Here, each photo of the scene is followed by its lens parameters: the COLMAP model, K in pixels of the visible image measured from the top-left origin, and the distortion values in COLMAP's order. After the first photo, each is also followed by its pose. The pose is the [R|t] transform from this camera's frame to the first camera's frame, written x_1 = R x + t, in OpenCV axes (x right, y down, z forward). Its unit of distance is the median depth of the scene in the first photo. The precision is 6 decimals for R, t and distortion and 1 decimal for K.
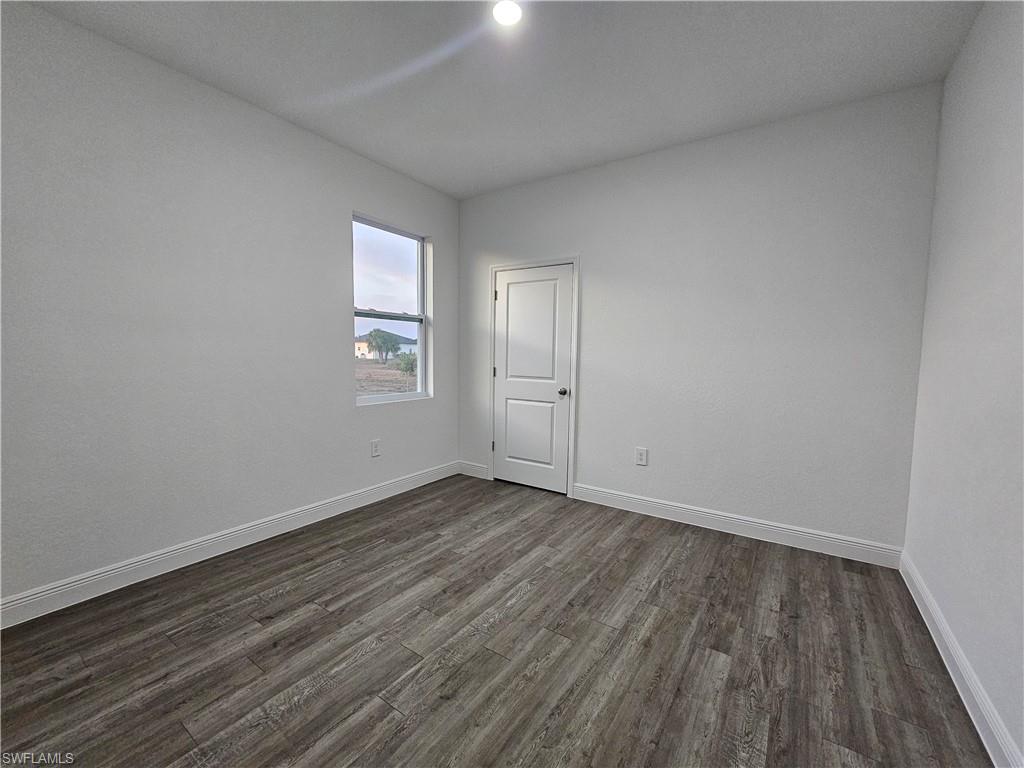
lens RADIAL K [[419.2, 0, 511.8], [0, 419.2, 386.5], [0, 0, 1]] dist [-0.009242, 0.002777]
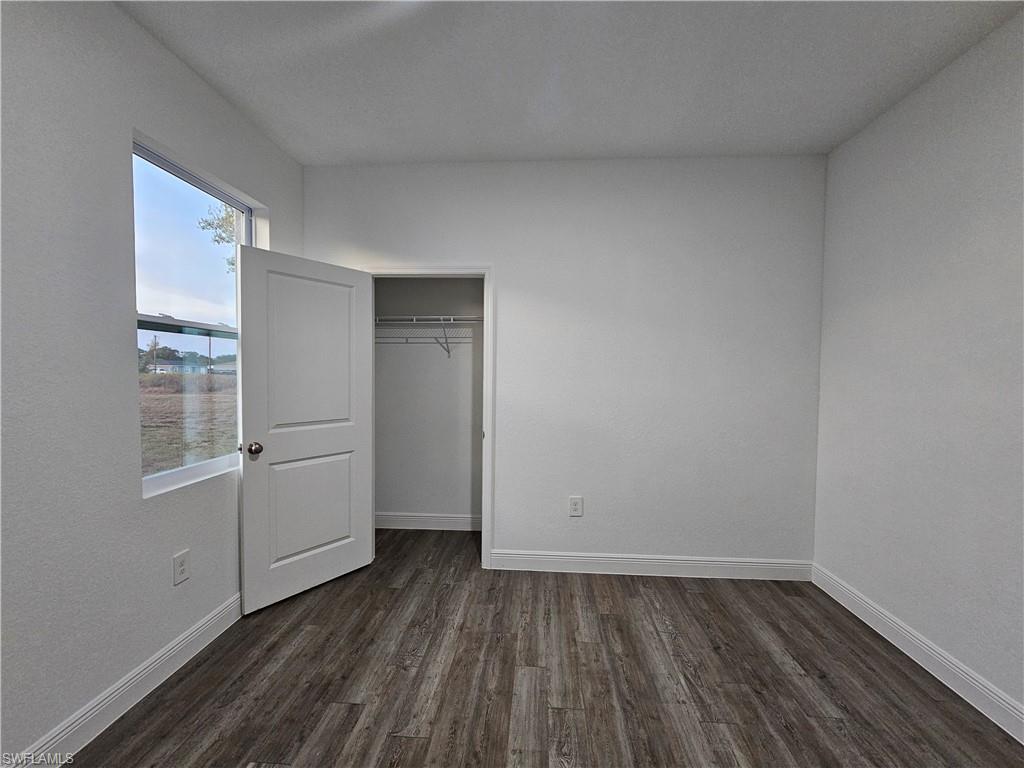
lens RADIAL K [[419.2, 0, 509.7], [0, 419.2, 378.9], [0, 0, 1]] dist [-0.009242, 0.002777]
pose [[0.859027, -0.015023, 0.511709, -0.294385], [0.038000, 0.998683, -0.034472, -0.084718], [-0.510518, 0.049057, 0.858467, 0.373965]]
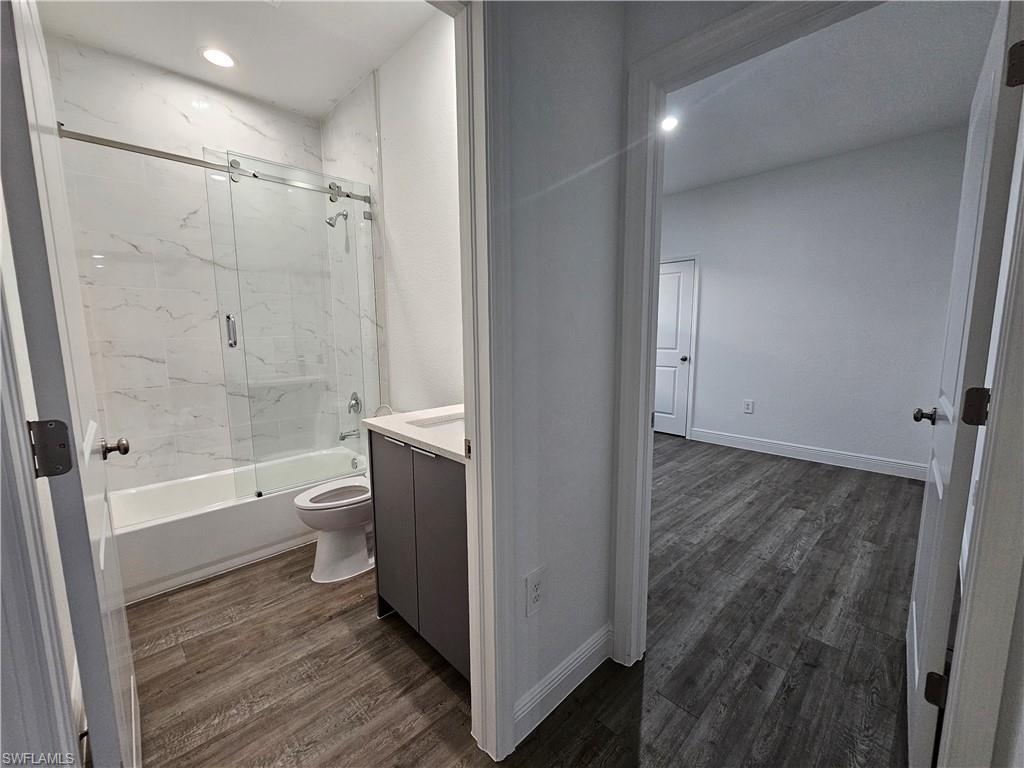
lens RADIAL K [[419.2, 0, 511.6], [0, 419.2, 389.2], [0, 0, 1]] dist [-0.009242, 0.002777]
pose [[0.978208, 0.013282, -0.207200, -0.178424], [-0.000808, 0.998188, 0.060173, 0.039375], [0.207624, -0.058694, 0.976446, -0.528880]]
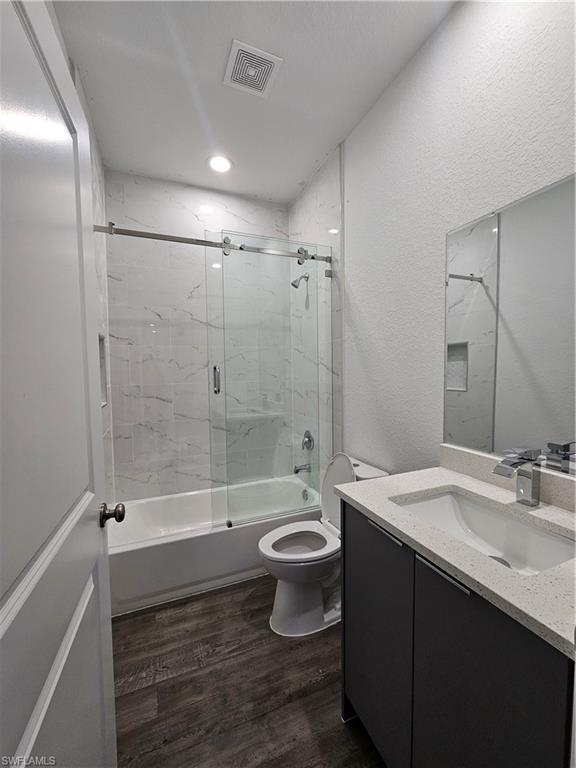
lens RADIAL K [[314.4, 0, 285.0], [0, 314.4, 386.4], [0, 0, 1]] dist [-0.009242, 0.002777]
pose [[0.831332, 0.010168, -0.555683, -0.369530], [-0.020713, 0.999705, -0.012695, -0.008044], [0.555390, 0.022063, 0.831297, -0.334268]]
